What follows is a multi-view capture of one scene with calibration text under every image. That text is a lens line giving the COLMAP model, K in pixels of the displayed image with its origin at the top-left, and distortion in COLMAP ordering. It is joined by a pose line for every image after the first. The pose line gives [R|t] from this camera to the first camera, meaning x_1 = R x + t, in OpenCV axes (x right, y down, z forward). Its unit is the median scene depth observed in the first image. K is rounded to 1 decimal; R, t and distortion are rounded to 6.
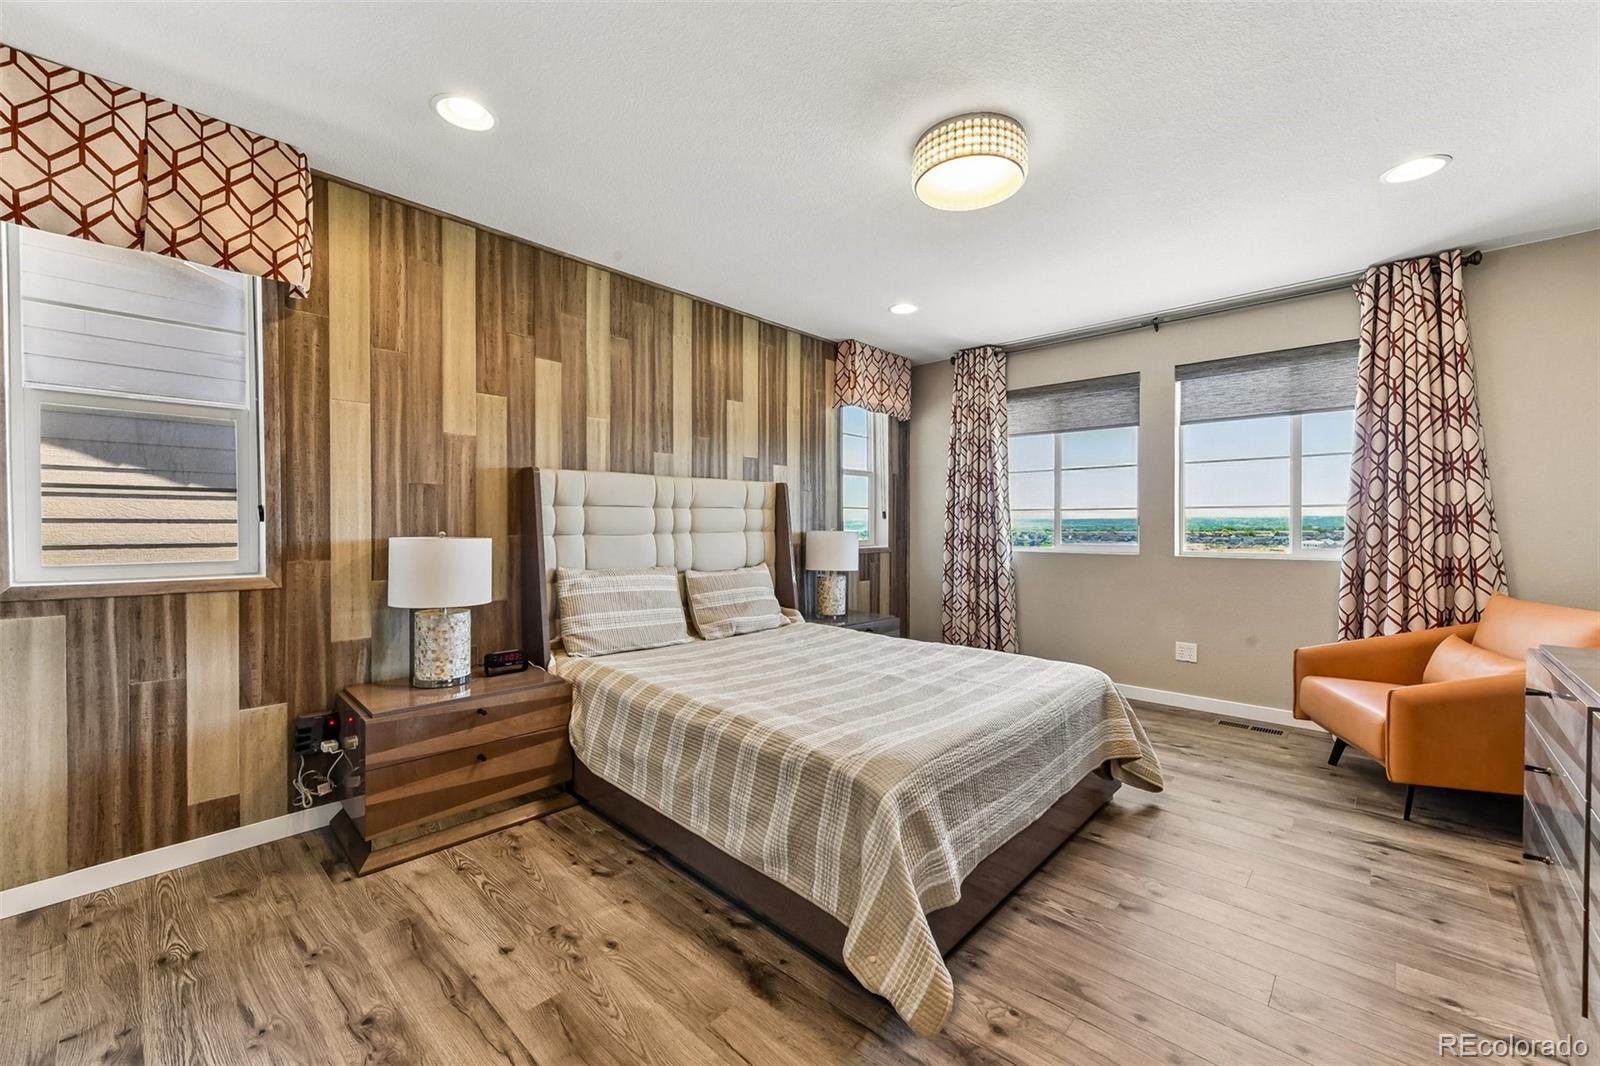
lens RADIAL K [[635.6, 0, 807.1], [0, 635.6, 529.8], [0, 0, 1]] dist [0.008616, -0.001598]
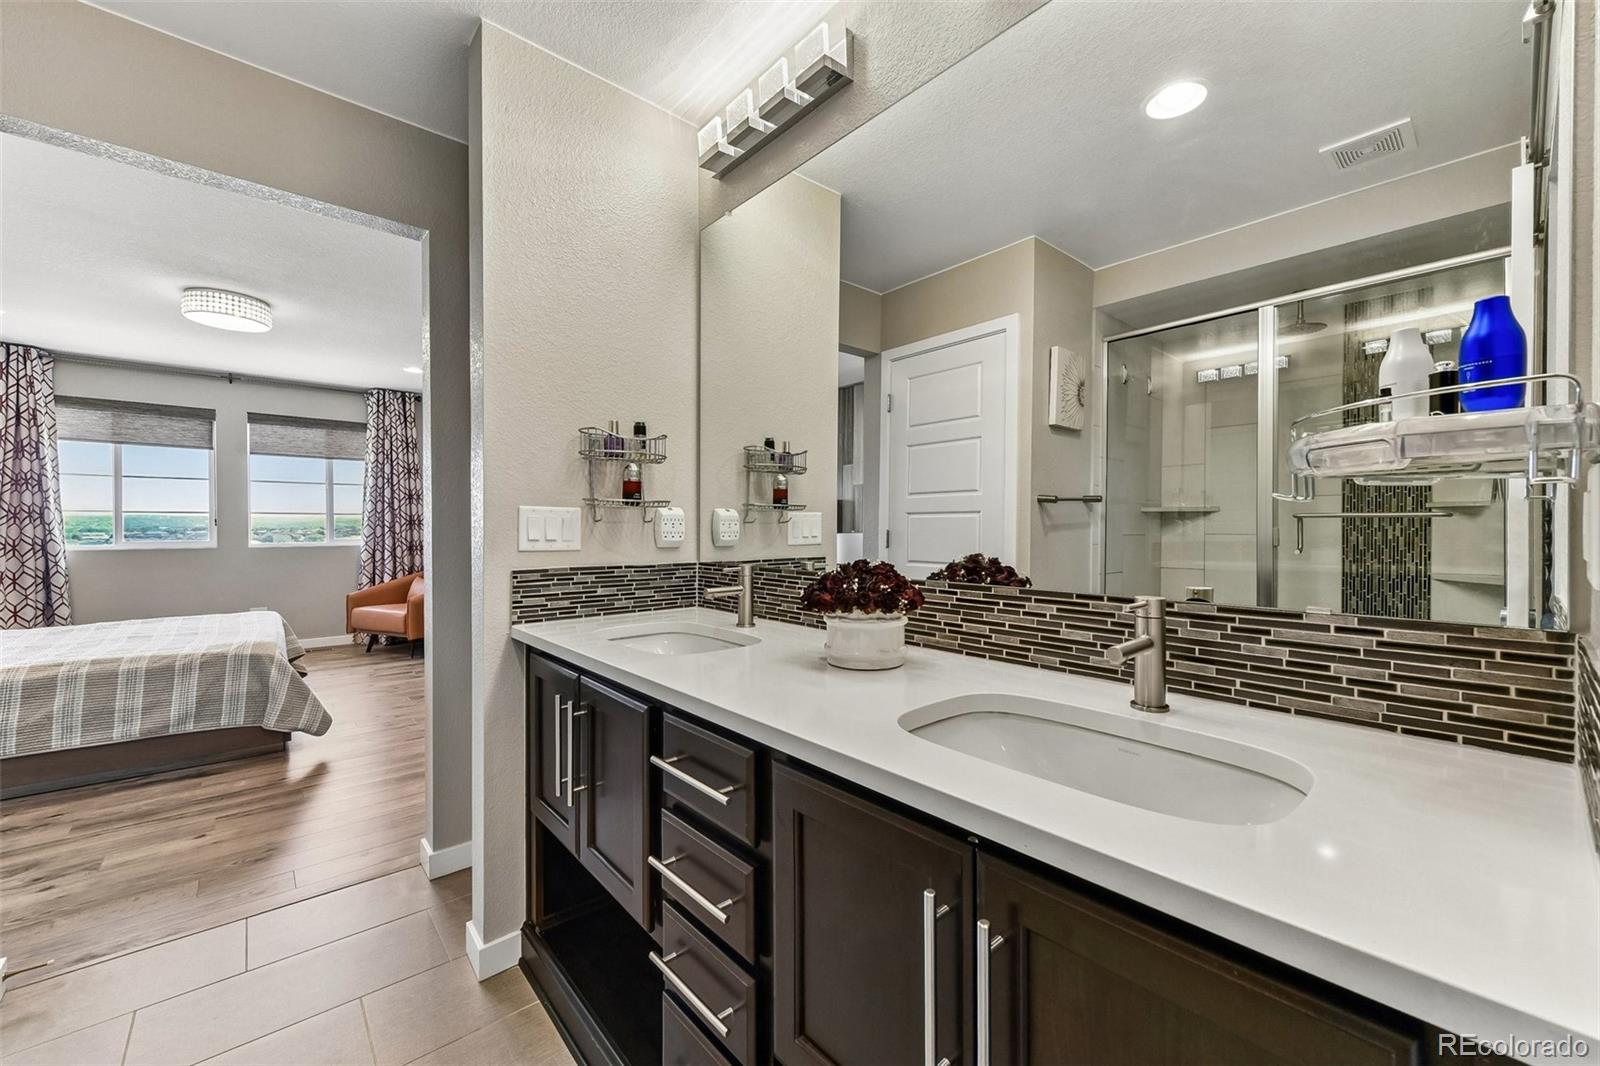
lens RADIAL K [[635.6, 0, 808.8], [0, 635.6, 531.1], [0, 0, 1]] dist [0.008616, -0.001598]
pose [[0.106961, -0.009017, 0.994222, -0.868821], [0.007308, 0.999939, 0.008282, 0.002998], [-0.994236, 0.006380, 0.107020, -0.476282]]
